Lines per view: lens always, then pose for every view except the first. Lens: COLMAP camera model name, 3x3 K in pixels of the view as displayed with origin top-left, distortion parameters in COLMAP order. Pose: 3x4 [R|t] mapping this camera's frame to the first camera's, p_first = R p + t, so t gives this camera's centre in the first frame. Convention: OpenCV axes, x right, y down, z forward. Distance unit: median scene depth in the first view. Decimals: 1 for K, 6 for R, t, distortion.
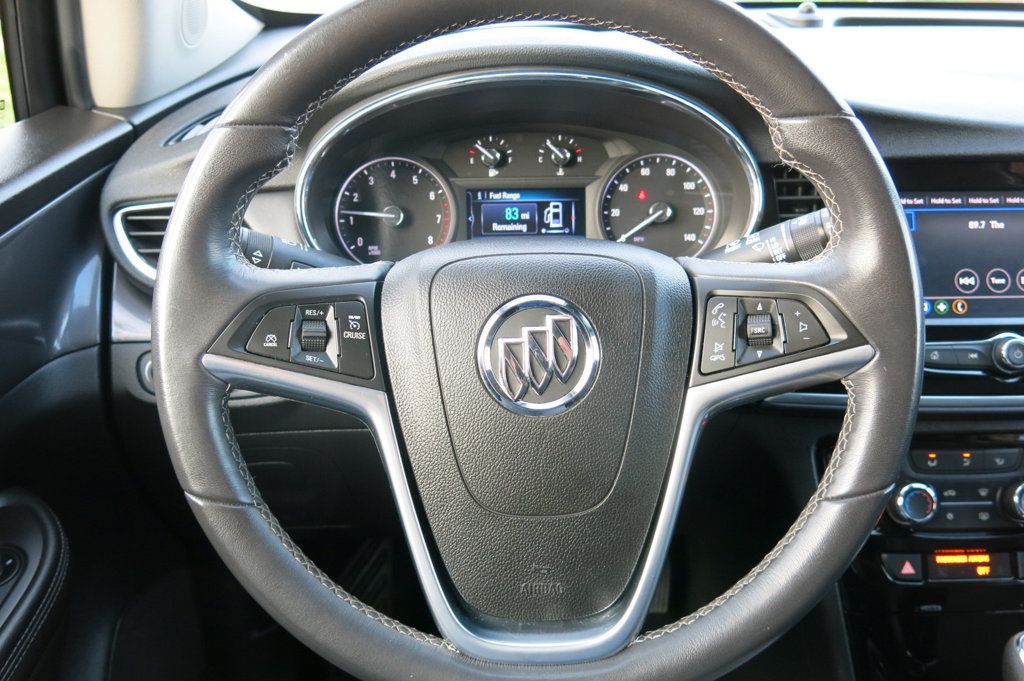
lens RADIAL K [[844.2, 0, 509.4], [0, 844.2, 357.5], [0, 0, 1]] dist [-0.025006, 0.002977]
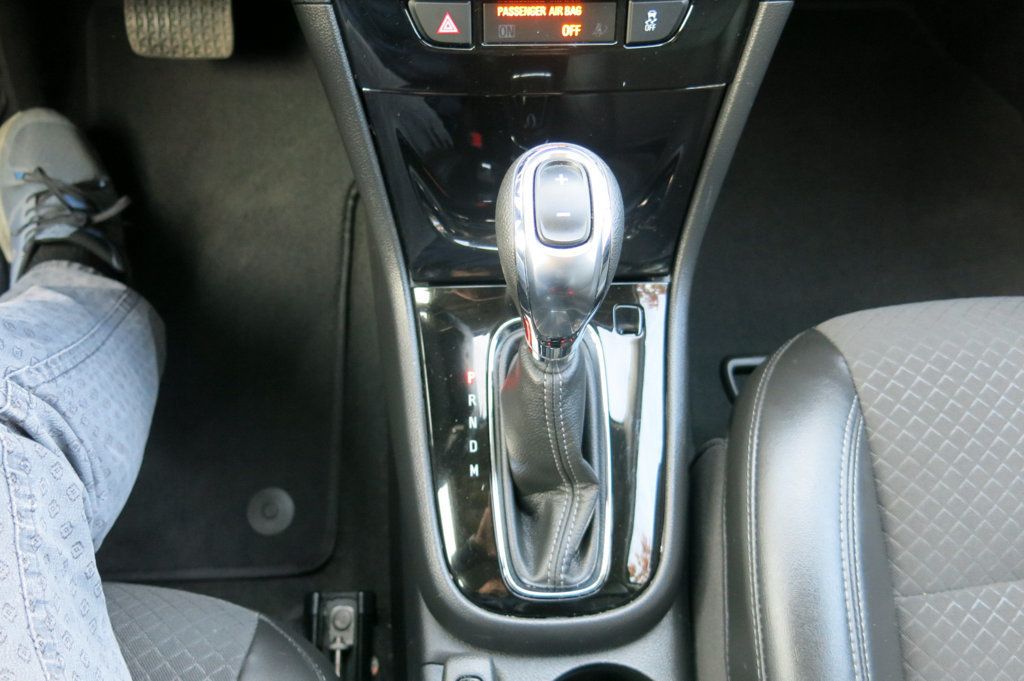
lens RADIAL K [[844.2, 0, 514.3], [0, 844.2, 346.7], [0, 0, 1]] dist [-0.025006, 0.002977]
pose [[0.998368, -0.012402, 0.055744, 0.458428], [-0.026159, 0.768380, 0.639459, 0.030433], [-0.050763, -0.639874, 0.766801, 0.339112]]
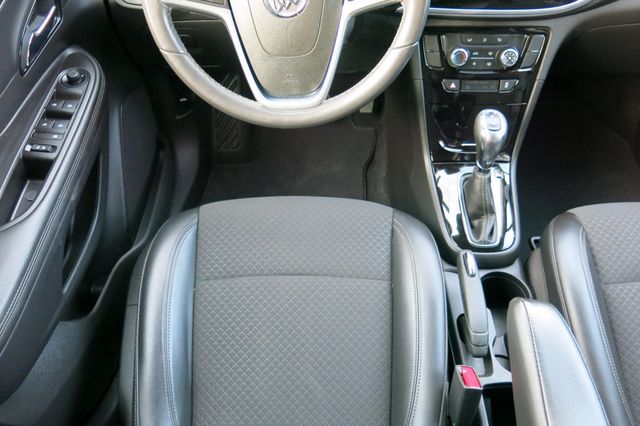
lens RADIAL K [[527.6, 0, 318.7], [0, 527.6, 214.1], [0, 0, 1]] dist [-0.025006, 0.002977]
pose [[0.999916, 0.012559, 0.003175, 0.086974], [-0.012675, 0.898043, 0.439726, -0.069237], [0.002671, -0.439729, 0.898126, -0.477863]]
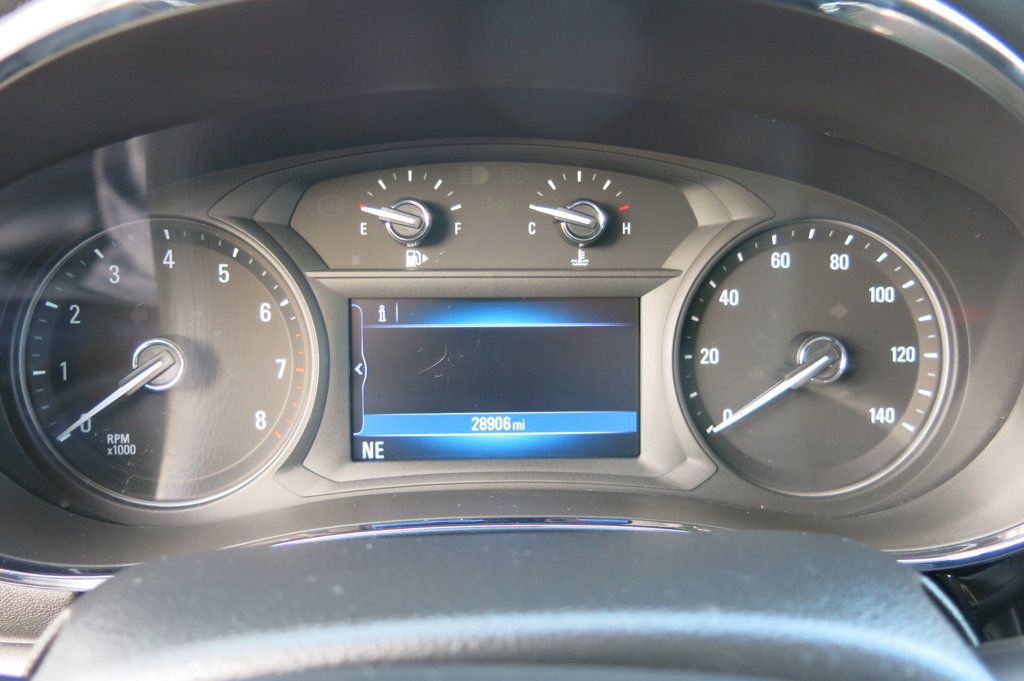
lens RADIAL K [[844.2, 0, 523.0], [0, 844.2, 373.8], [0, 0, 1]] dist [-0.025006, 0.002977]
pose [[0.999072, 0.007548, 0.042408, 0.015831], [-0.005721, 0.999057, -0.043038, -0.147112], [-0.042693, 0.042755, 0.998173, 0.597318]]
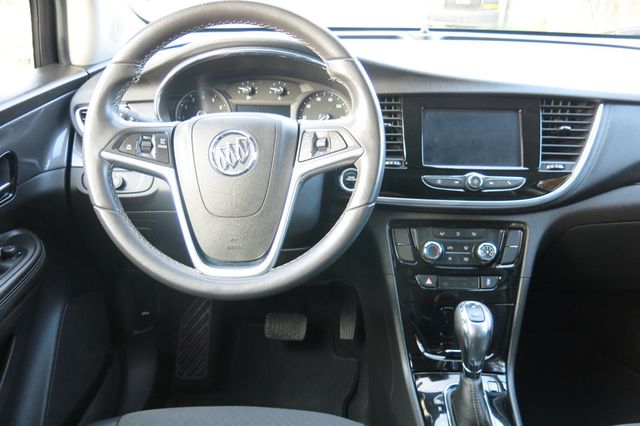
lens RADIAL K [[527.6, 0, 320.4], [0, 527.6, 215.3], [0, 0, 1]] dist [-0.025006, 0.002977]
pose [[0.999285, 0.032533, -0.019266, 0.204474], [-0.033620, 0.997686, -0.059102, 0.161034], [0.017298, 0.059707, 0.998066, -0.345453]]
